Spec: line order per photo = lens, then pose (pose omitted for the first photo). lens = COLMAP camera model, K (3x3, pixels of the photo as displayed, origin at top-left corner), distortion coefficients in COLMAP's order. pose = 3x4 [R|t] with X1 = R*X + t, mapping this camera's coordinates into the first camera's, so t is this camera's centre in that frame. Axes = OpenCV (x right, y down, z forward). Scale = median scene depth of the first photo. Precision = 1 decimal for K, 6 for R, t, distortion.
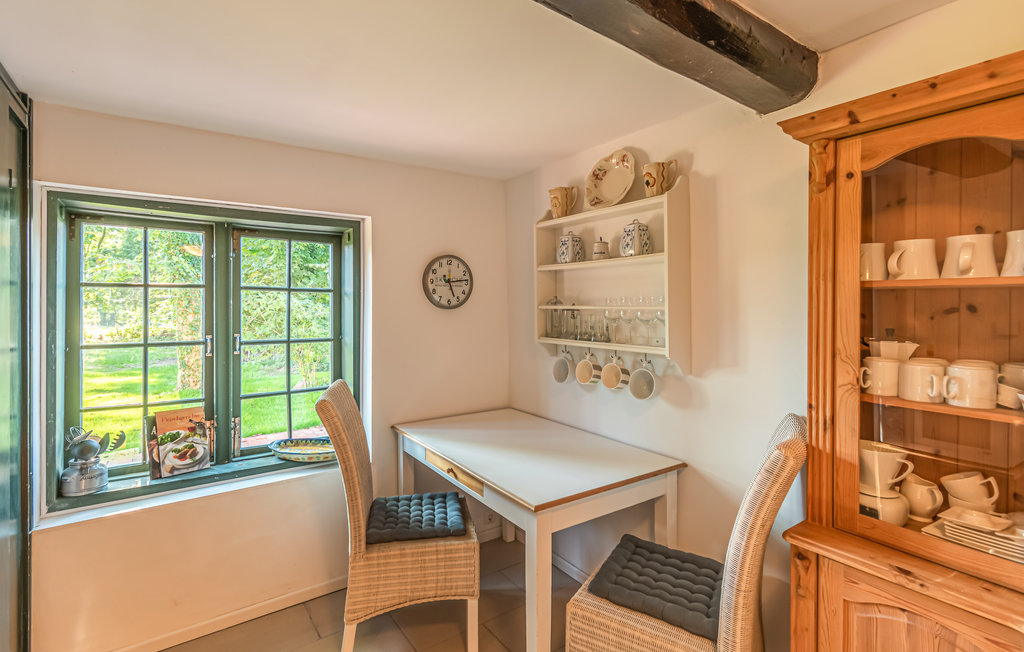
lens RADIAL K [[498.5, 0, 484.1], [0, 498.5, 302.2], [0, 0, 1]] dist [-0.000067, 0.001258]
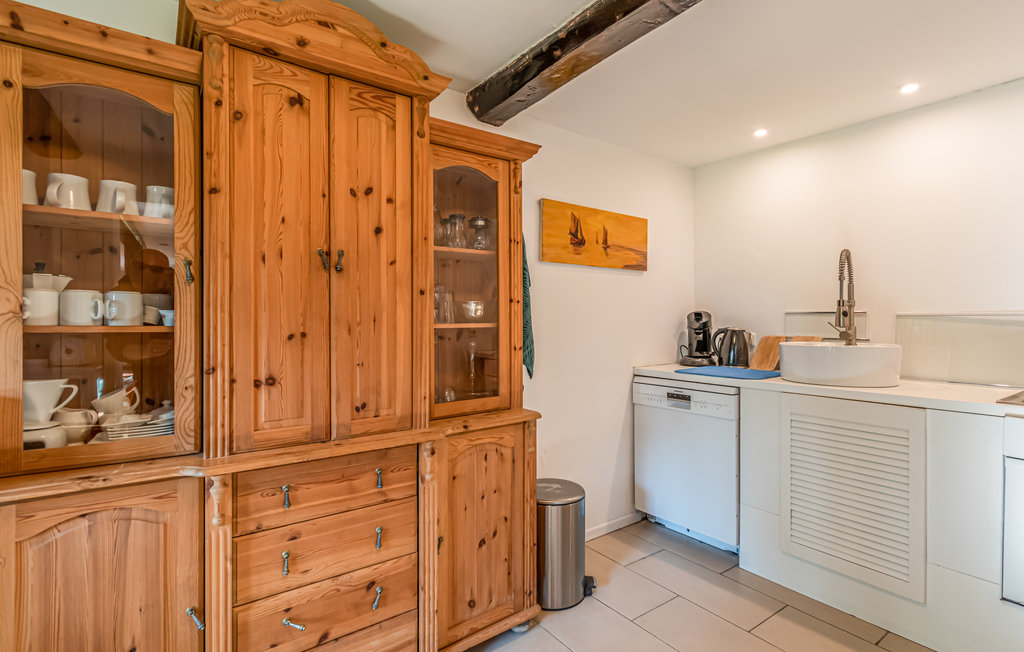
lens RADIAL K [[485.7, 0, 524.3], [0, 485.7, 325.5], [0, 0, 1]] dist [-0.000644, 0.000488]
pose [[-0.059207, -0.008496, 0.998210, -0.222063], [0.007906, 0.999928, 0.008980, 0.194351], [-0.998214, 0.008423, -0.059136, 0.114464]]
